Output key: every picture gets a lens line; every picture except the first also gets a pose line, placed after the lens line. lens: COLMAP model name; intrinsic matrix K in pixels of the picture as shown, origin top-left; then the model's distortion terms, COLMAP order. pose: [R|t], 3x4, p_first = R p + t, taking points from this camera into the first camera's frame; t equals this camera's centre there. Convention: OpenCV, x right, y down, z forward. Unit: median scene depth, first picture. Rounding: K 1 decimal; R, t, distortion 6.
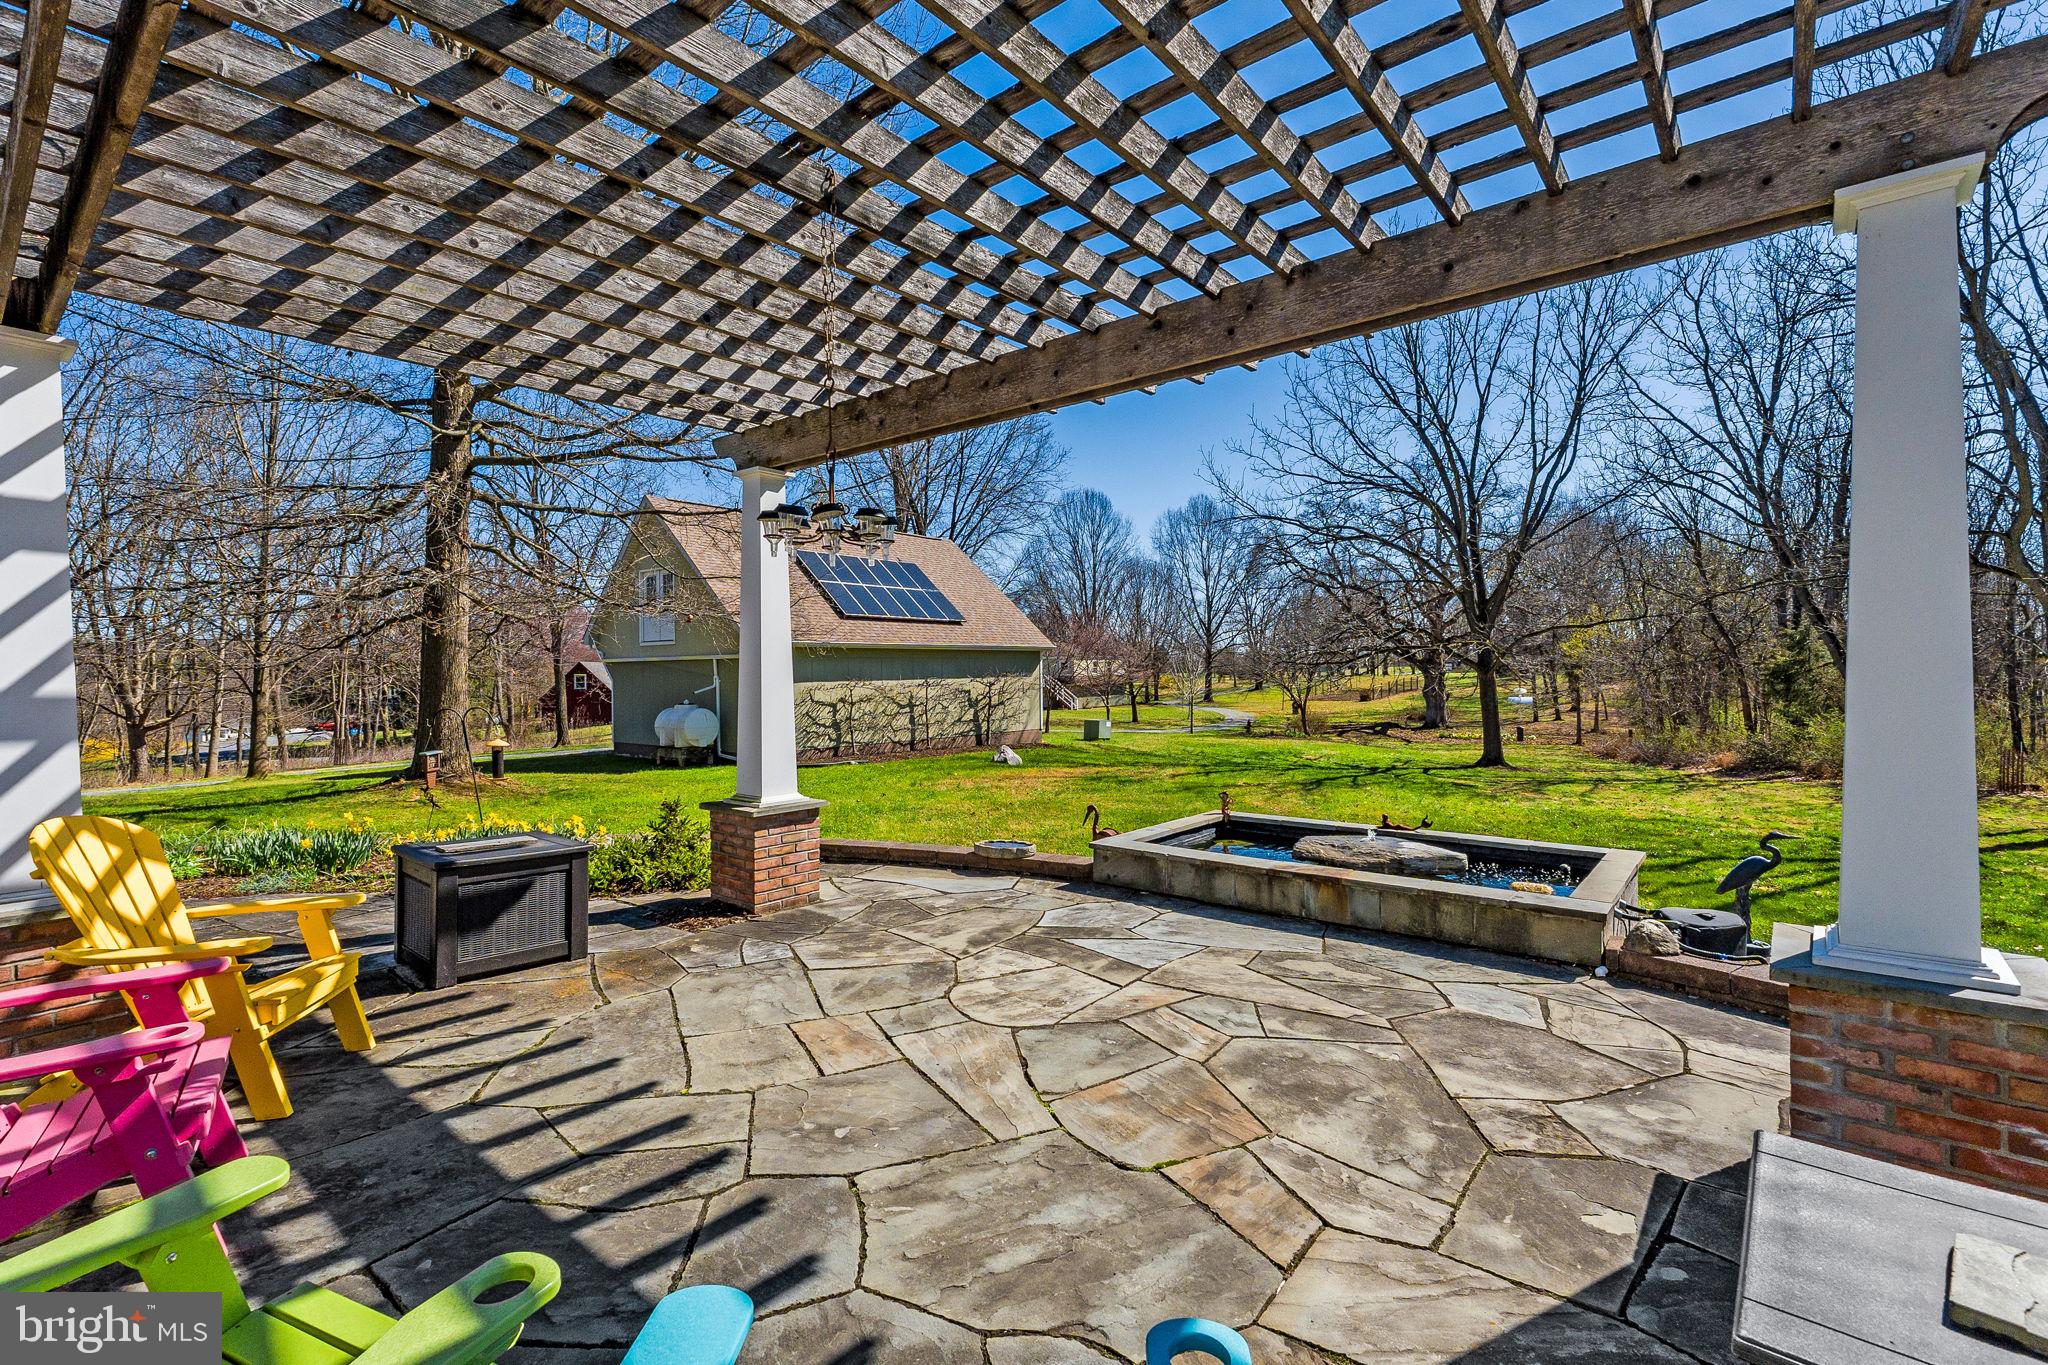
lens RADIAL K [[913.5, 0, 1013.3], [0, 913.5, 672.4], [0, 0, 1]] dist [-0.005093, 0.000202]
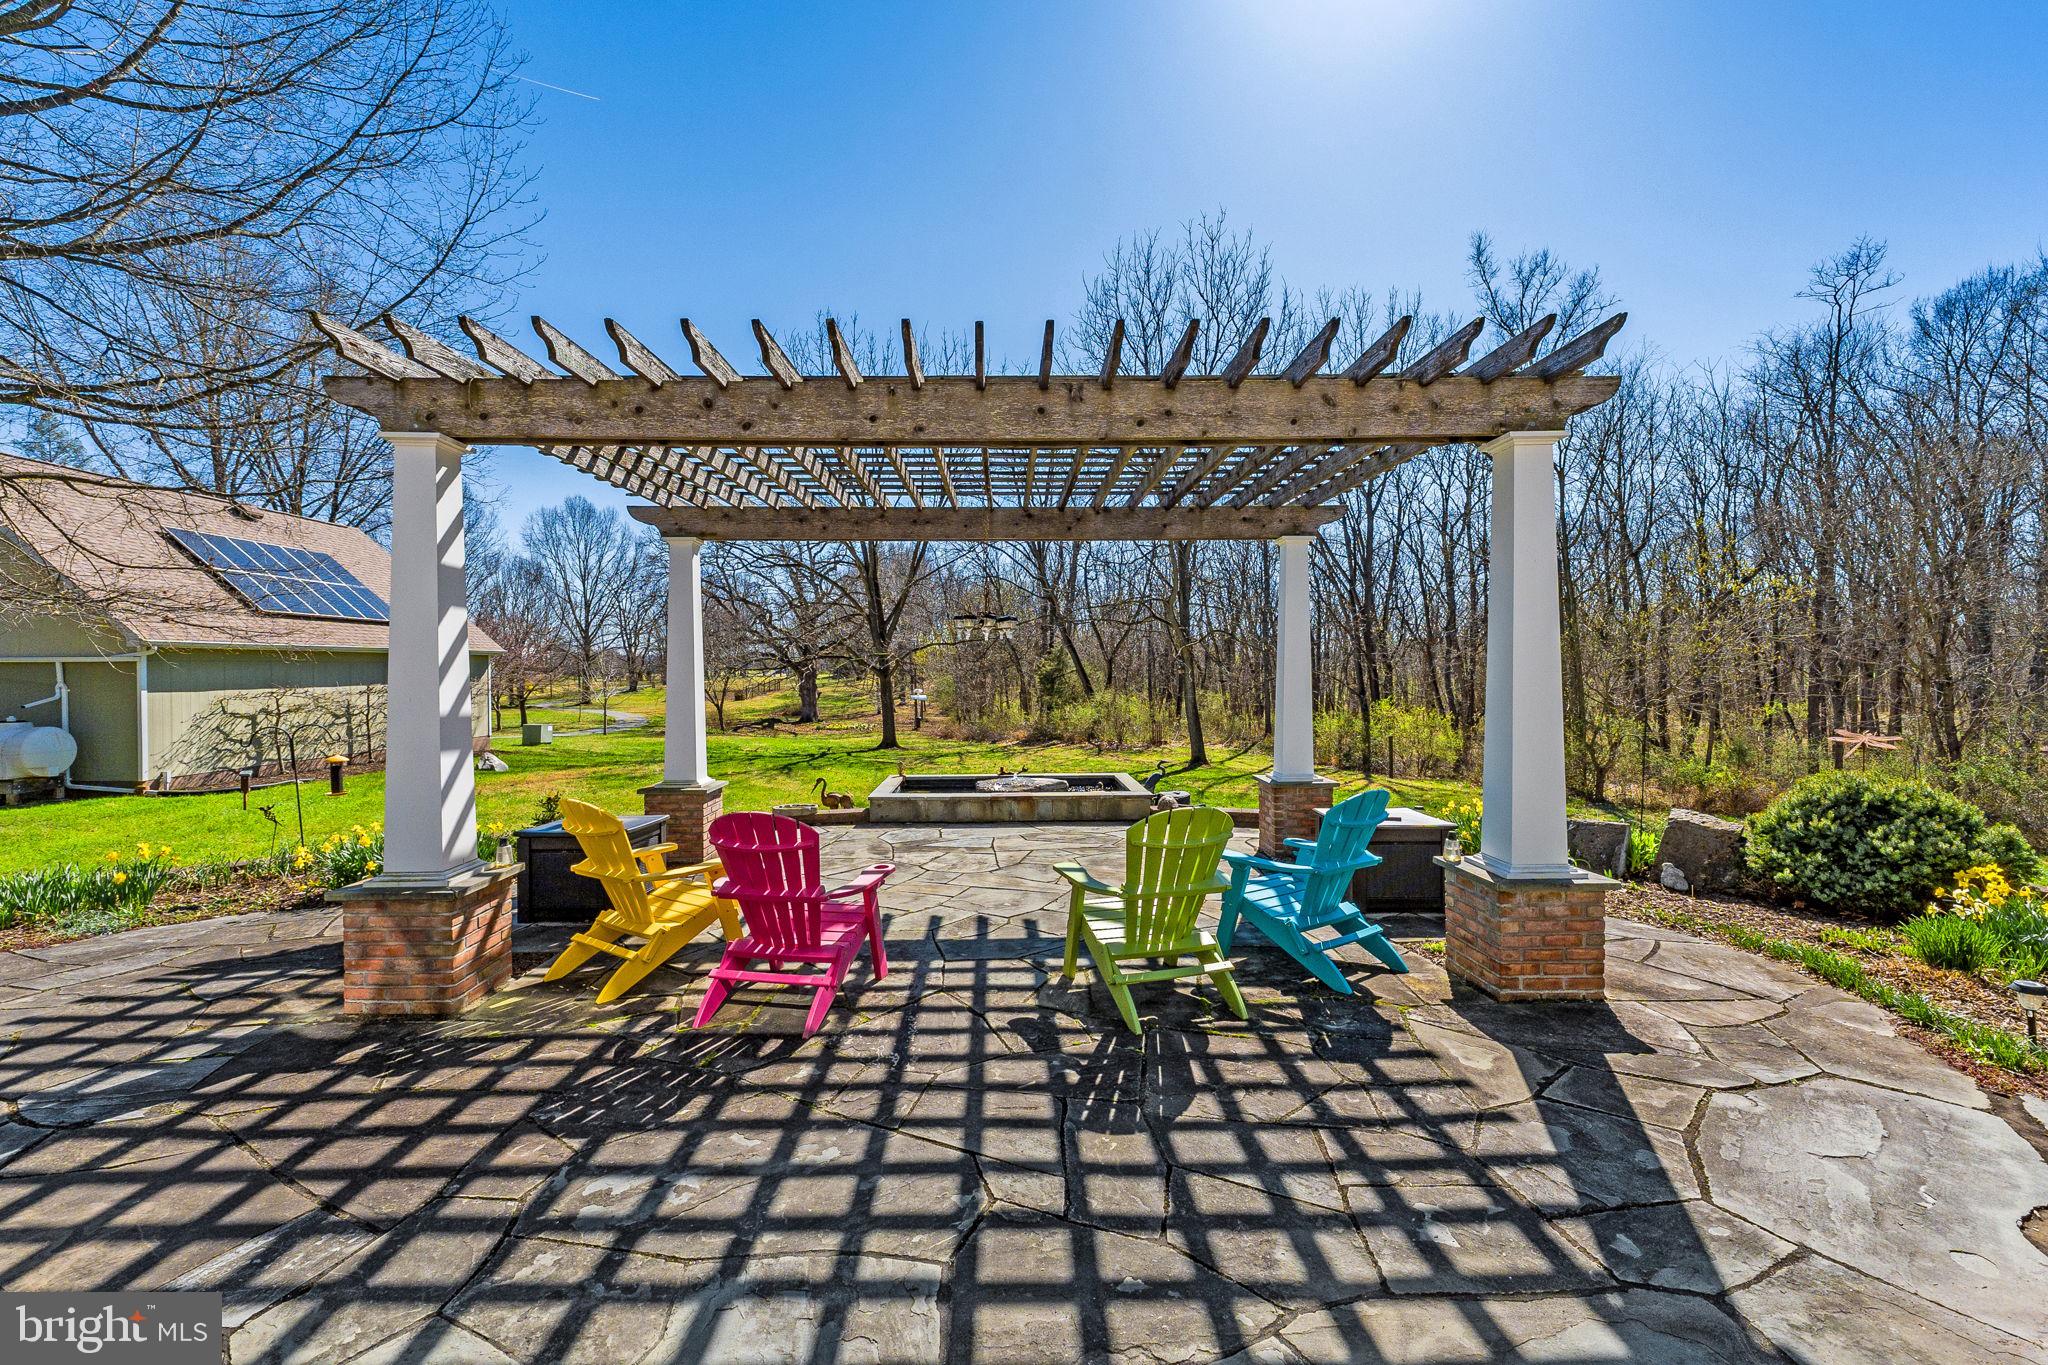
lens RADIAL K [[860.8, 0, 1013.1], [0, 860.8, 678.3], [0, 0, 1]] dist [-0.004983, -0.000266]
pose [[0.755731, -0.002689, 0.654876, -0.919308], [-0.000957, 0.999986, 0.005211, -0.025454], [-0.654881, -0.004565, 0.755718, -0.332568]]
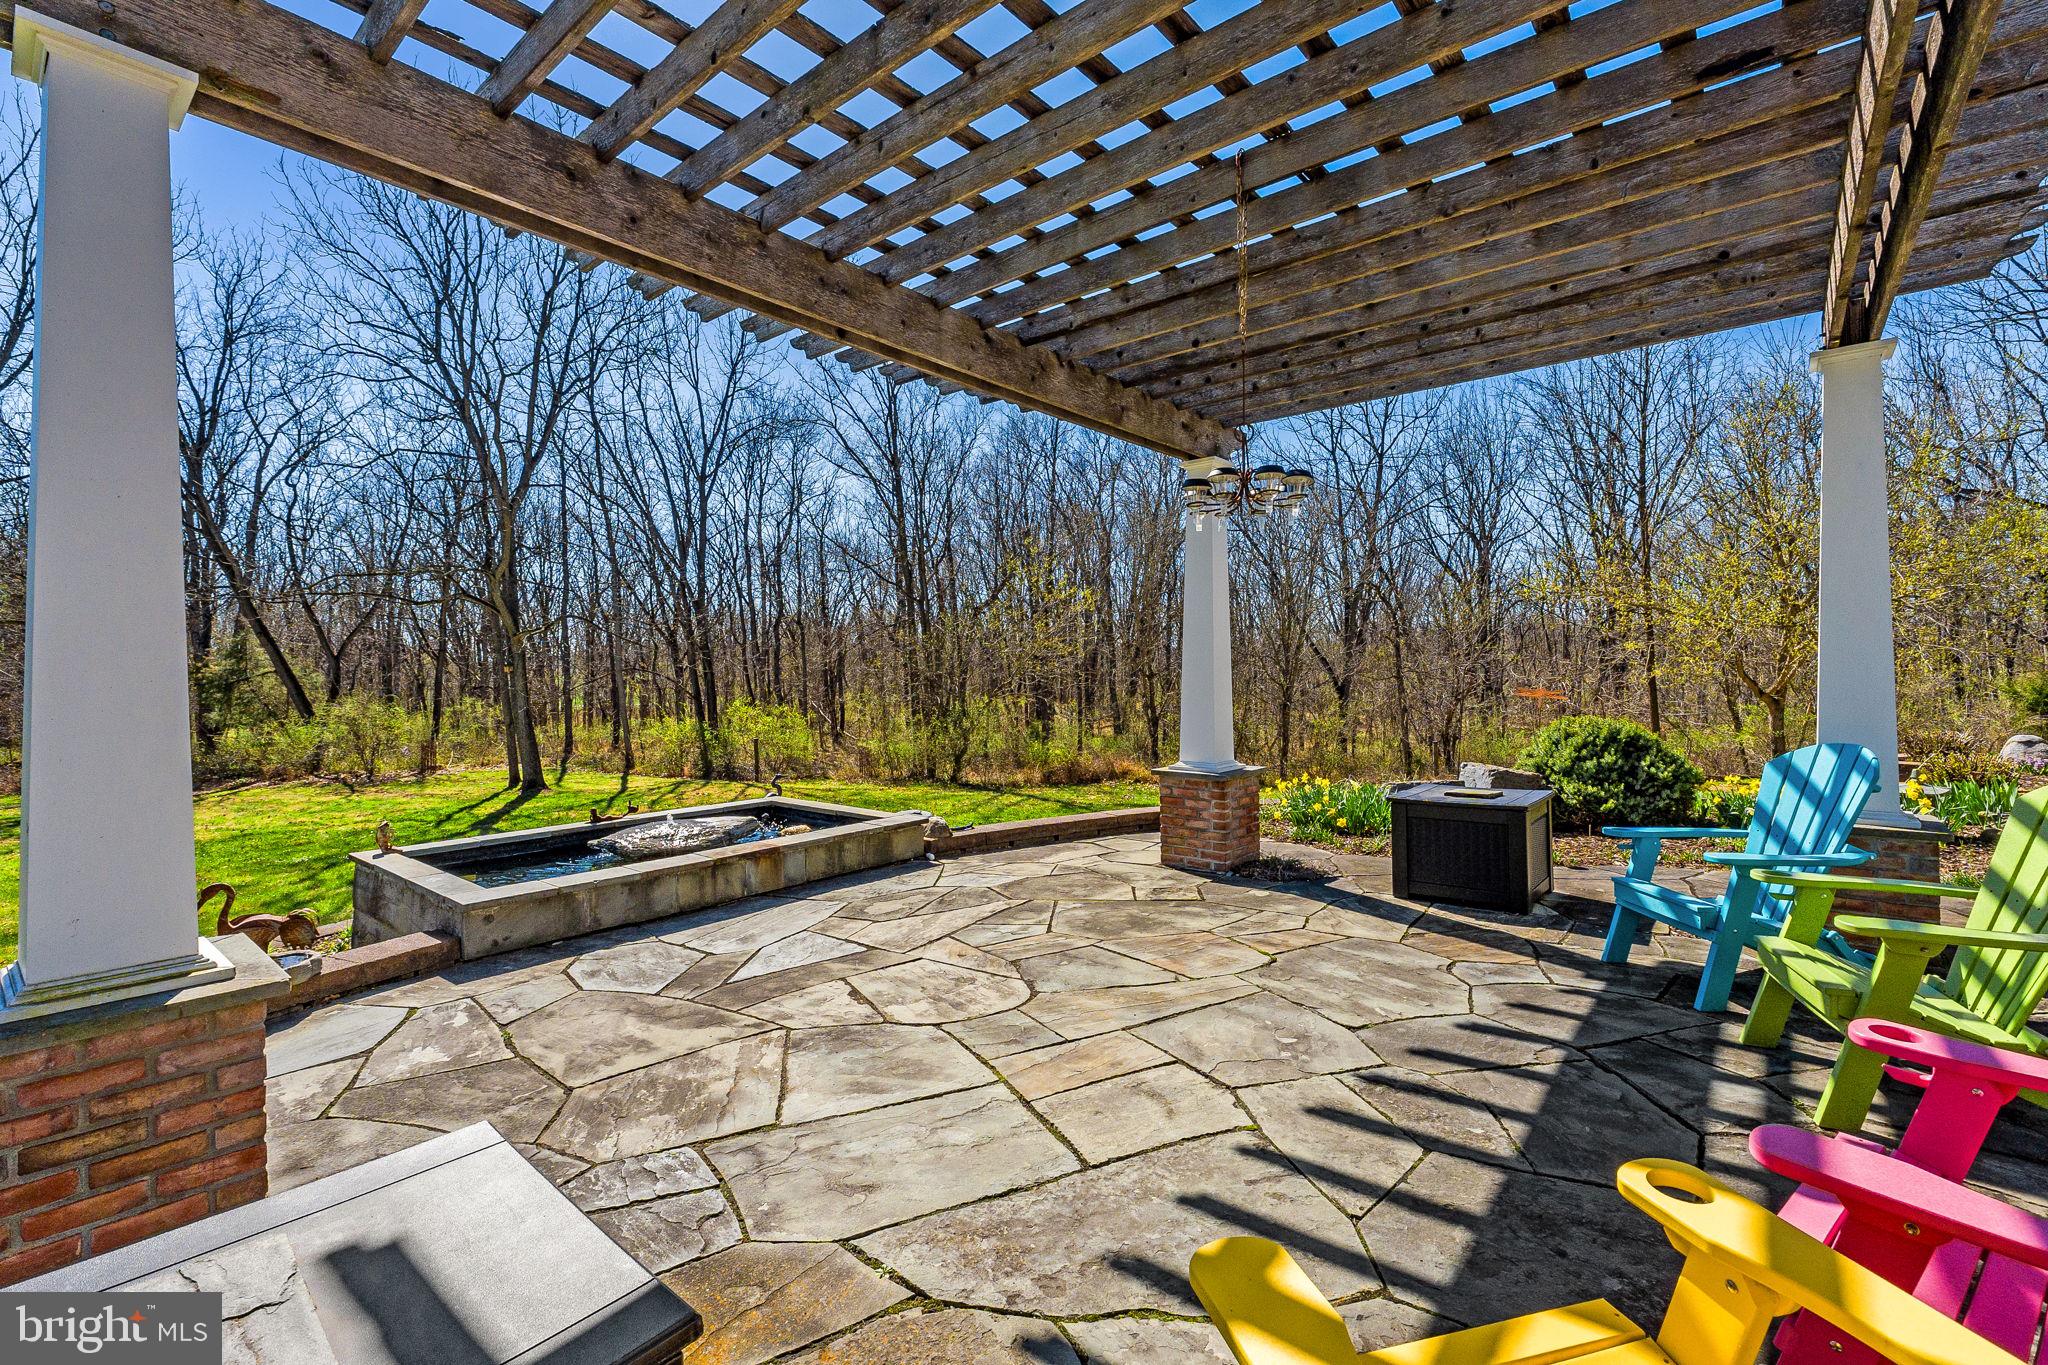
lens RADIAL K [[888.6, 0, 1024.0], [0, 888.6, 682.5], [0, 0, 1]] dist [-0.005965, -0.000244]
pose [[-0.010488, -0.004528, 0.999935, -0.781923], [0.009328, 0.999946, 0.004626, 0.034000], [-0.999901, 0.009375, -0.010445, 0.815975]]
